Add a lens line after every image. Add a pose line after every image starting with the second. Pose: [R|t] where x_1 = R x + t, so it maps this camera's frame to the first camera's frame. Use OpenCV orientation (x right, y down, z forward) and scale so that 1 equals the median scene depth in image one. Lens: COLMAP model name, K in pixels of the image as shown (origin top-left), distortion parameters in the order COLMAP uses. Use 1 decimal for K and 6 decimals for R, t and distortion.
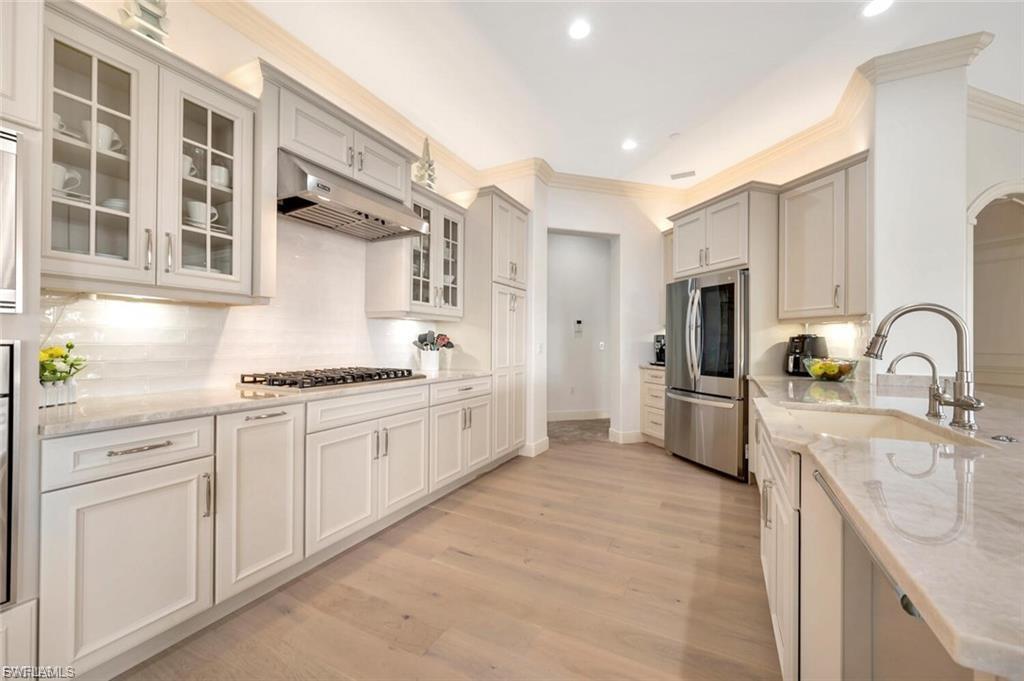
lens RADIAL K [[415.4, 0, 510.9], [0, 415.4, 356.8], [0, 0, 1]] dist [0.001609, 0.000078]
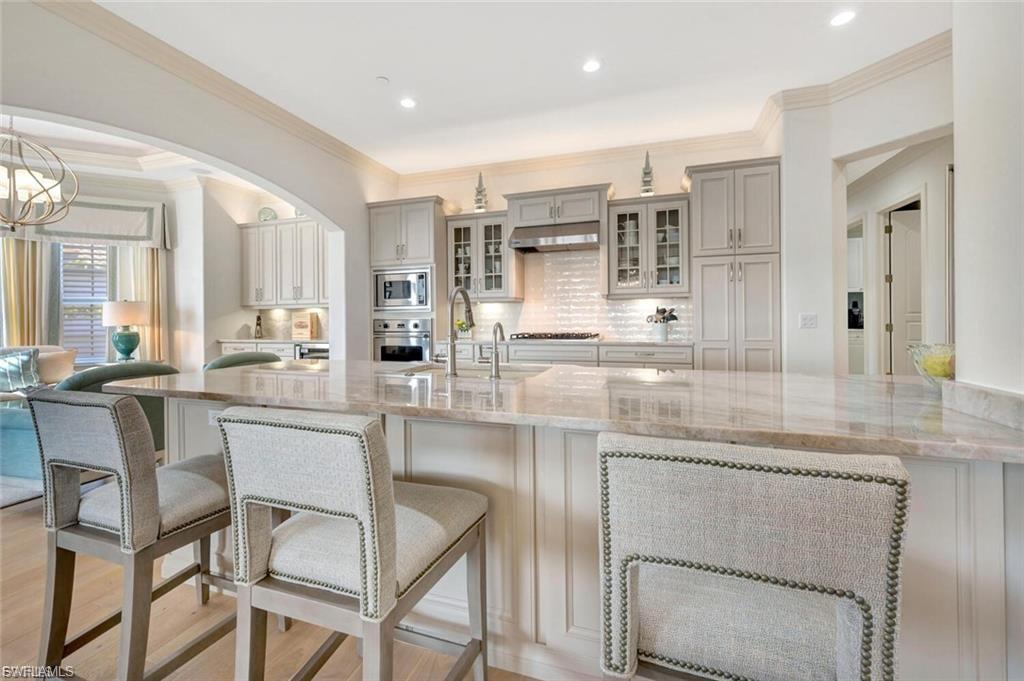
lens RADIAL K [[432.6, 0, 530.4], [0, 432.6, 318.7], [0, 0, 1]] dist [0.000539, -0.000011]
pose [[0.137578, -0.001755, -0.990489, 1.132163], [-0.020111, 0.999787, -0.004565, -0.015419], [0.990287, 0.020547, 0.137514, 0.532536]]
